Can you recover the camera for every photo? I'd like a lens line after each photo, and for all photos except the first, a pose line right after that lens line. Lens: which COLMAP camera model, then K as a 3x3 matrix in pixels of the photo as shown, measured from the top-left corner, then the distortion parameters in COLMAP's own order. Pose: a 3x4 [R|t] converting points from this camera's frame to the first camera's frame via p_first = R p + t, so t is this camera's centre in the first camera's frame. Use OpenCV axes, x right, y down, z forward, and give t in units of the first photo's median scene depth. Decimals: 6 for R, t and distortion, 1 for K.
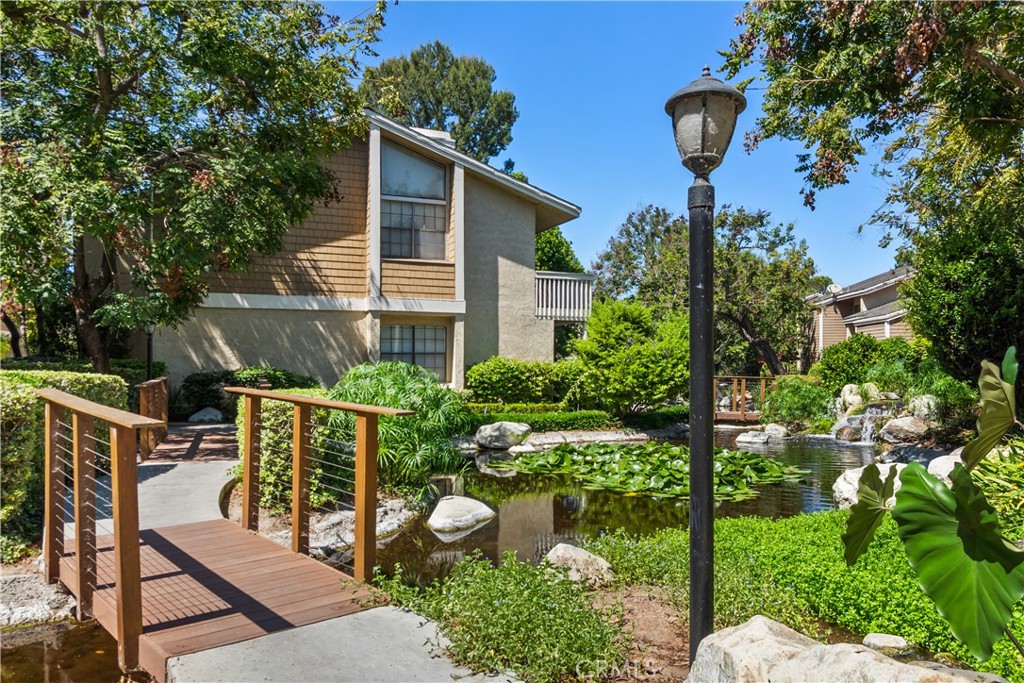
lens RADIAL K [[725.1, 0, 507.2], [0, 725.1, 349.0], [0, 0, 1]] dist [-0.008173, -0.001213]
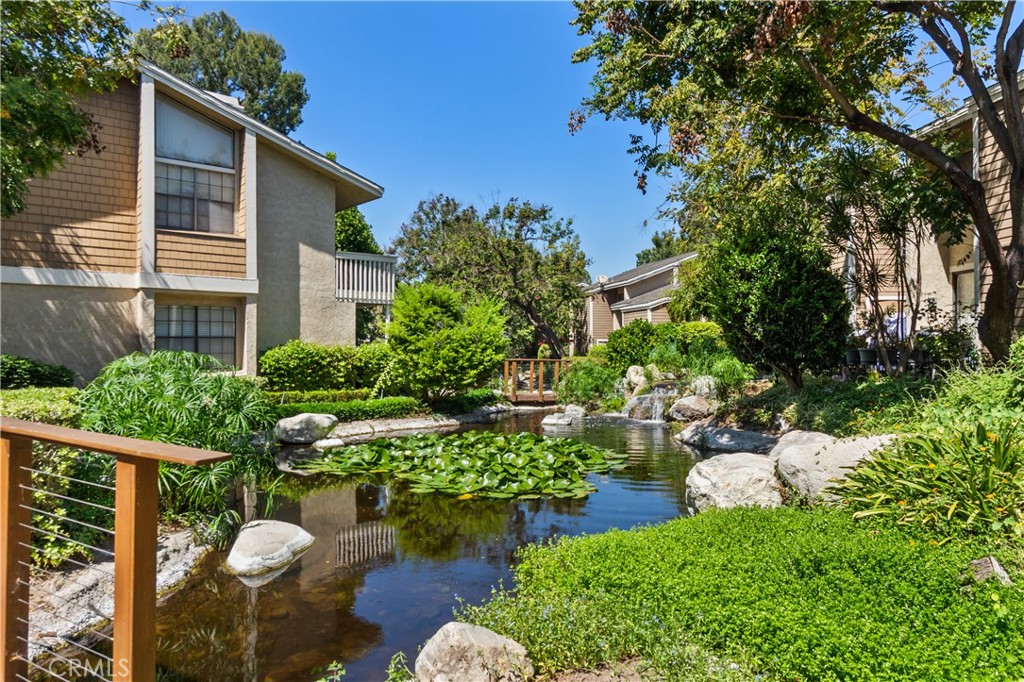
lens RADIAL K [[676.1, 0, 512.0], [0, 676.1, 341.0], [0, 0, 1]] dist [-0.005128, 0.000356]
pose [[0.951200, -0.001128, 0.308572, -0.028175], [-0.003287, 0.999900, 0.013787, -0.003766], [-0.308556, -0.014129, 0.951101, 0.152007]]
